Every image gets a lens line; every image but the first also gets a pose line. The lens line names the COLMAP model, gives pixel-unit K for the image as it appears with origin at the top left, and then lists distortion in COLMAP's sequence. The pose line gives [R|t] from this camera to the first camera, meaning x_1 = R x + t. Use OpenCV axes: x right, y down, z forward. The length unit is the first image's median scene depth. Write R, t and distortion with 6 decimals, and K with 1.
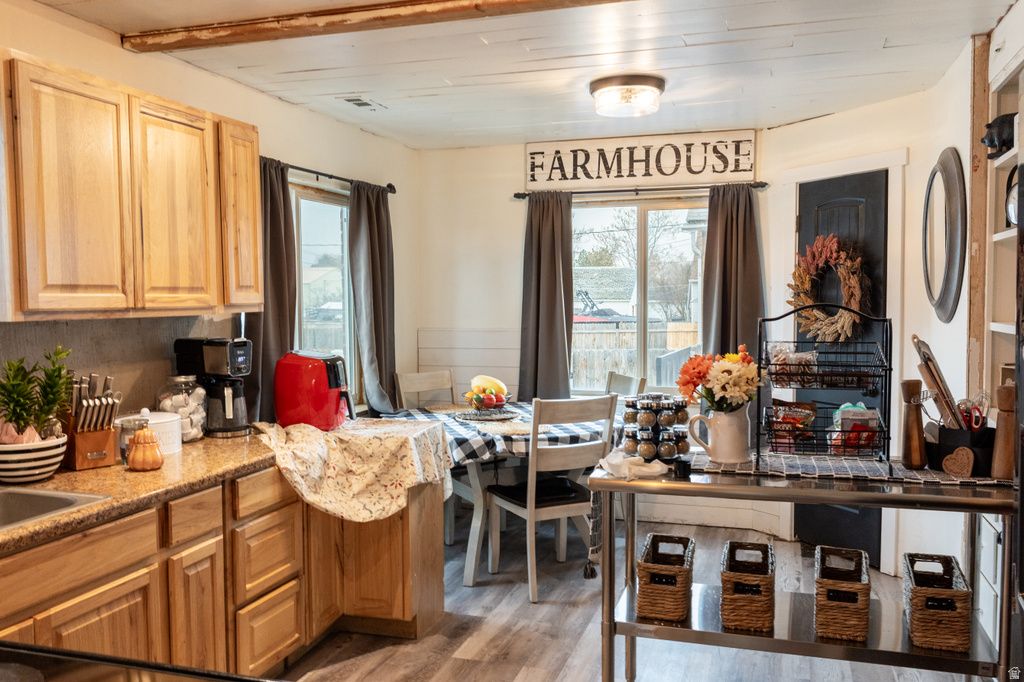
lens RADIAL K [[823.9, 0, 507.6], [0, 823.9, 342.5], [0, 0, 1]] dist [-0.001771, -0.011646]
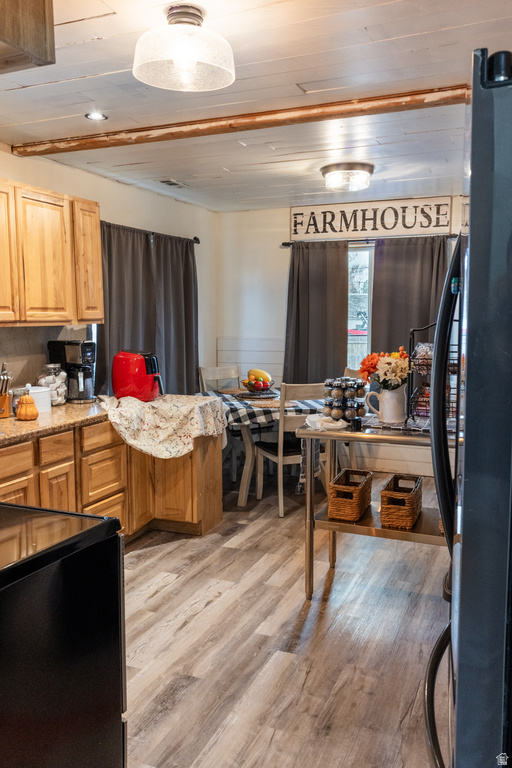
lens RADIAL K [[612.8, 0, 256.0], [0, 612.8, 384.0], [0, 0, 1]] dist [0.023154, -0.072425]
pose [[0.996131, 0.013296, -0.086870, 0.101091], [-0.008439, 0.998393, 0.056034, 0.009630], [0.087475, -0.055084, 0.994643, -0.144908]]
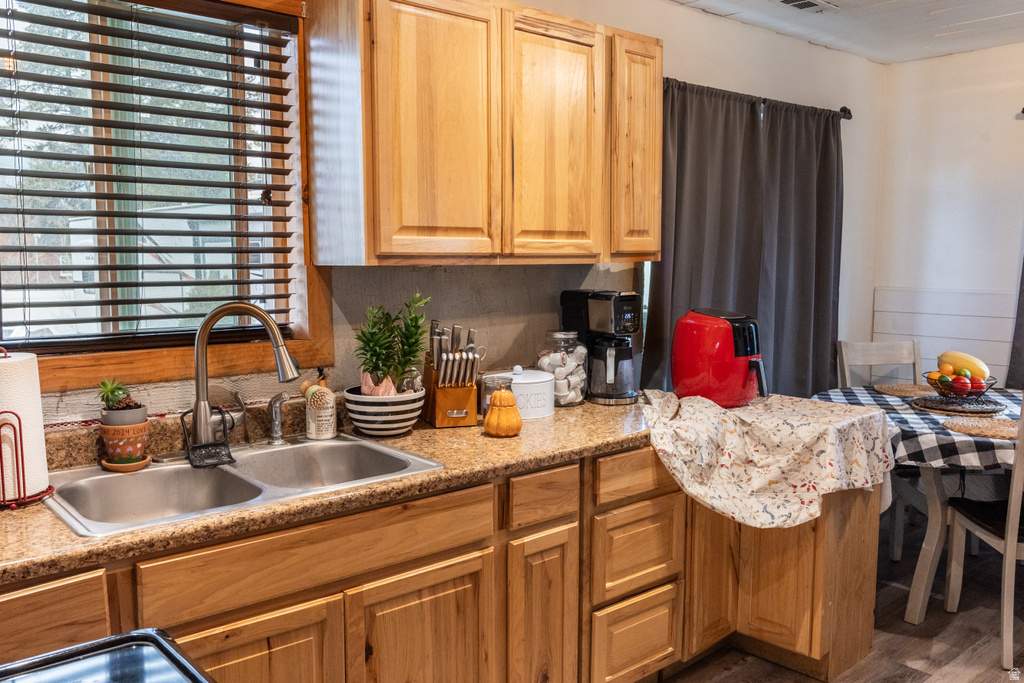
lens RADIAL K [[817.0, 0, 512.0], [0, 817.0, 341.5], [0, 0, 1]] dist [0.023154, -0.072425]
pose [[0.850123, 0.061248, -0.523011, 0.023249], [-0.033996, 0.997524, 0.061559, -0.001731], [0.525486, -0.034552, 0.850100, 0.221063]]
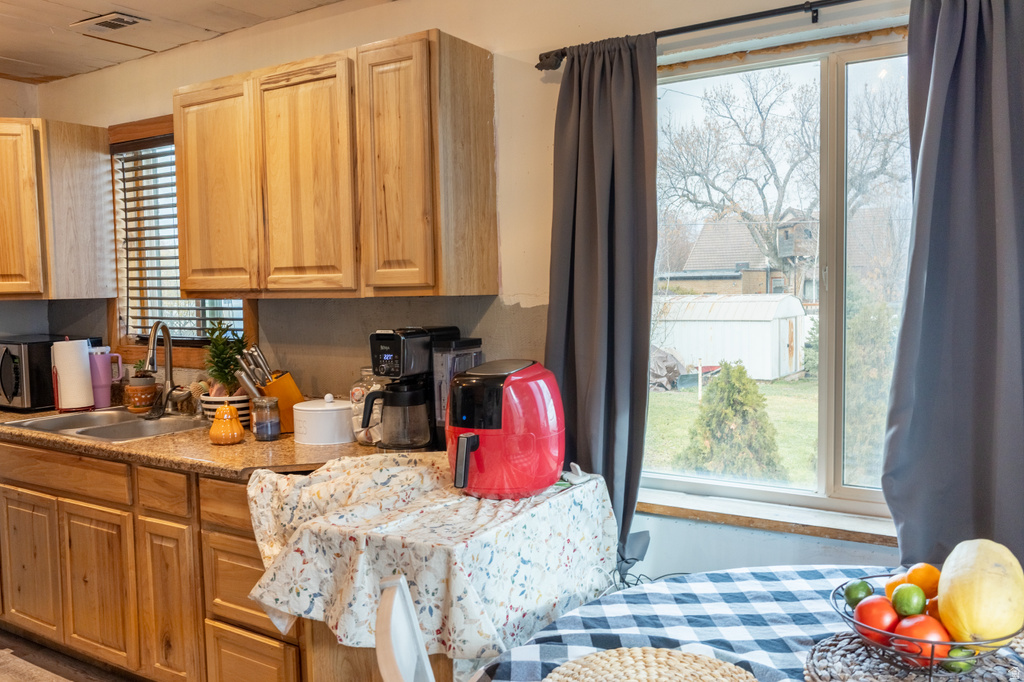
lens RADIAL K [[823.9, 0, 507.6], [0, 823.9, 342.5], [0, 0, 1]] dist [-0.001771, -0.011646]
pose [[-0.245974, 0.080865, -0.965897, 0.413310], [-0.036747, 0.995019, 0.092661, -0.072814], [0.968580, 0.058285, -0.241778, 1.377834]]
